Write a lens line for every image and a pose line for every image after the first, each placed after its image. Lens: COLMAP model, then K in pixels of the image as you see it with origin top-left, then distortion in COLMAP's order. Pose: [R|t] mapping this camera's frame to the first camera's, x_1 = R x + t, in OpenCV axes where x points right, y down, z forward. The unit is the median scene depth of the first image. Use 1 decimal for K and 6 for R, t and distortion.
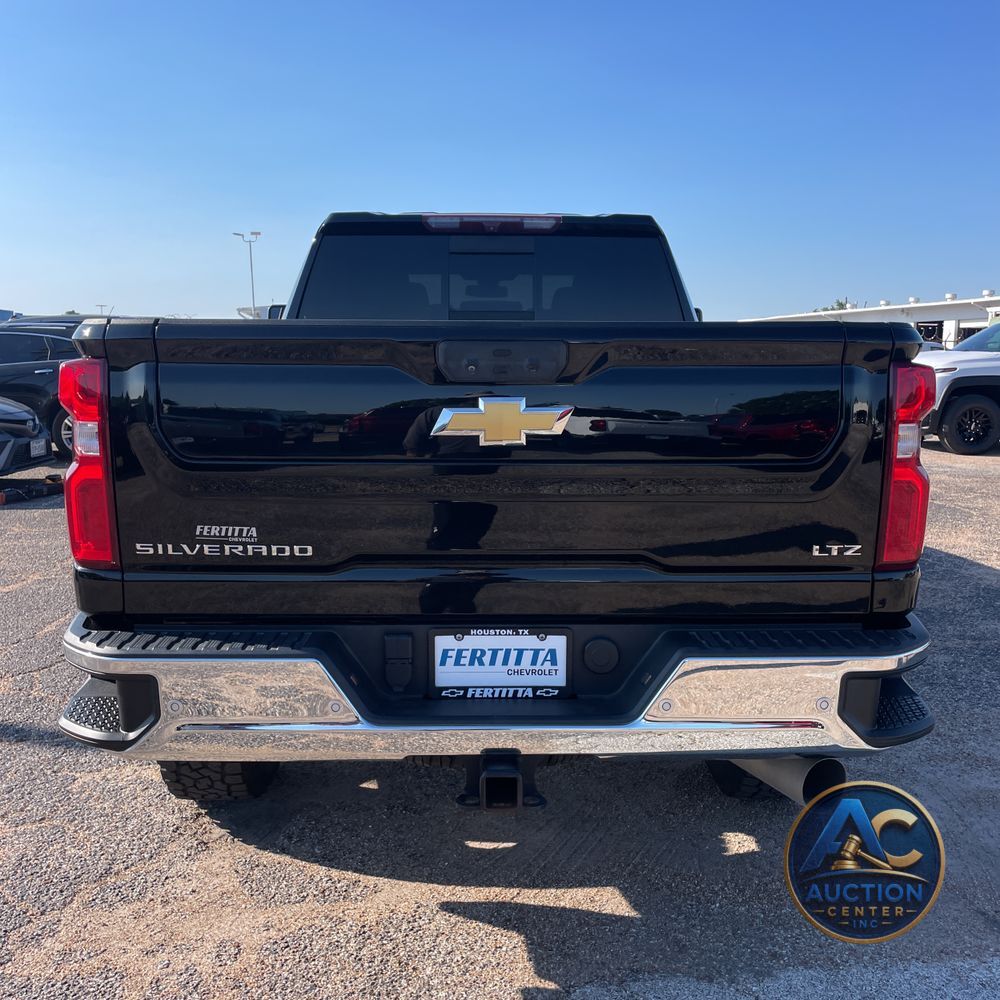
lens RADIAL K [[1013.0, 0, 500.0], [0, 1013.0, 500.0], [0, 0, 1]] dist [0.095241, -0.155257]
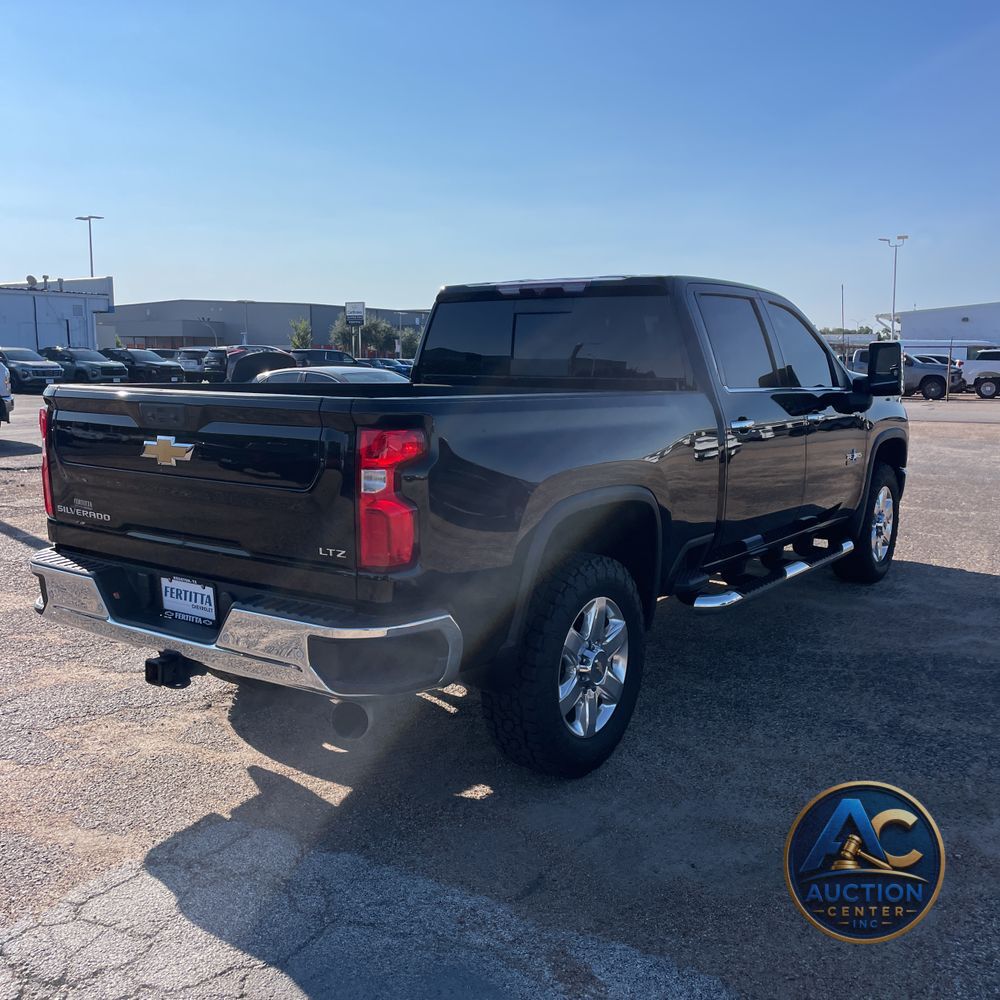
lens RADIAL K [[1013.0, 0, 500.0], [0, 1013.0, 500.0], [0, 0, 1]] dist [0.095241, -0.155257]
pose [[0.804244, 0.084602, -0.588247, 1.339898], [-0.089865, 0.995746, 0.020347, -0.074291], [0.587466, 0.036499, 0.808425, -0.024965]]
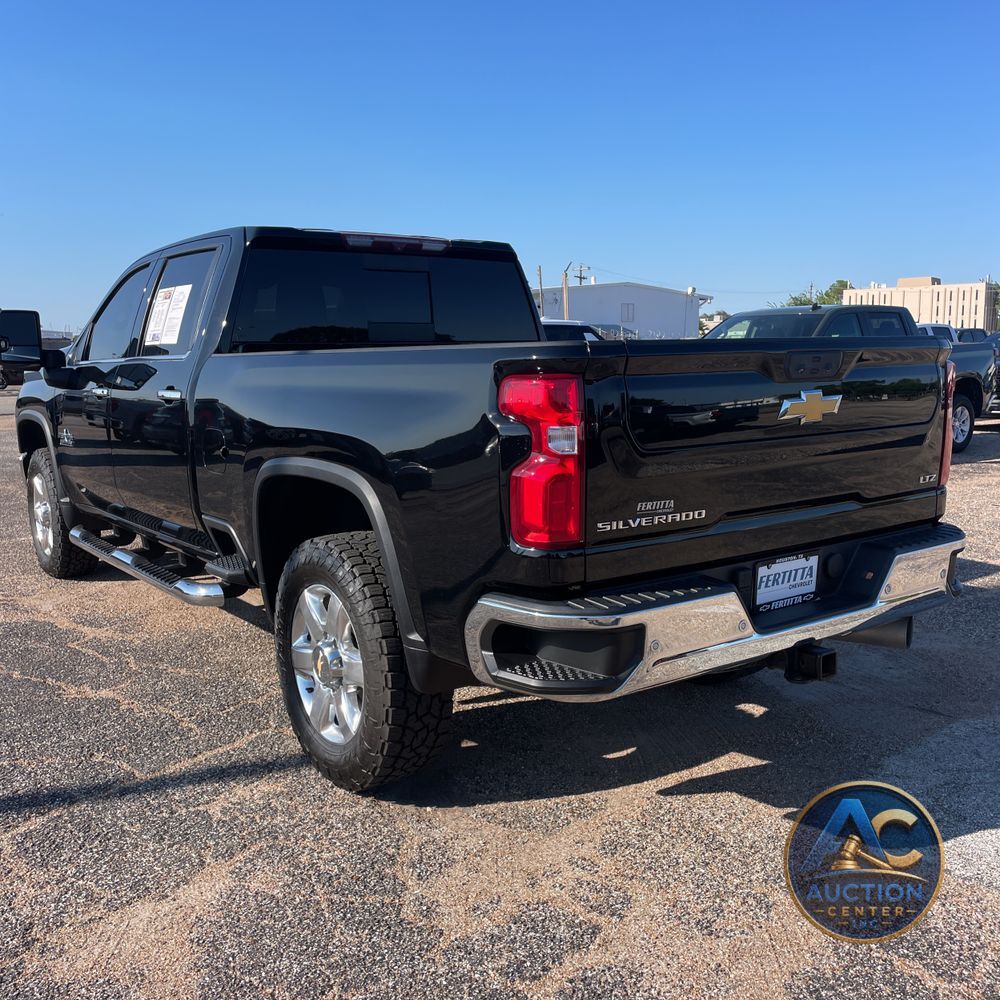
lens RADIAL K [[1013.0, 0, 500.0], [0, 1013.0, 500.0], [0, 0, 1]] dist [0.095241, -0.155257]
pose [[0.813967, -0.099420, 0.572340, -1.116469], [0.099878, 0.994526, 0.030713, -0.033334], [-0.572260, 0.032165, 0.819441, 0.071027]]
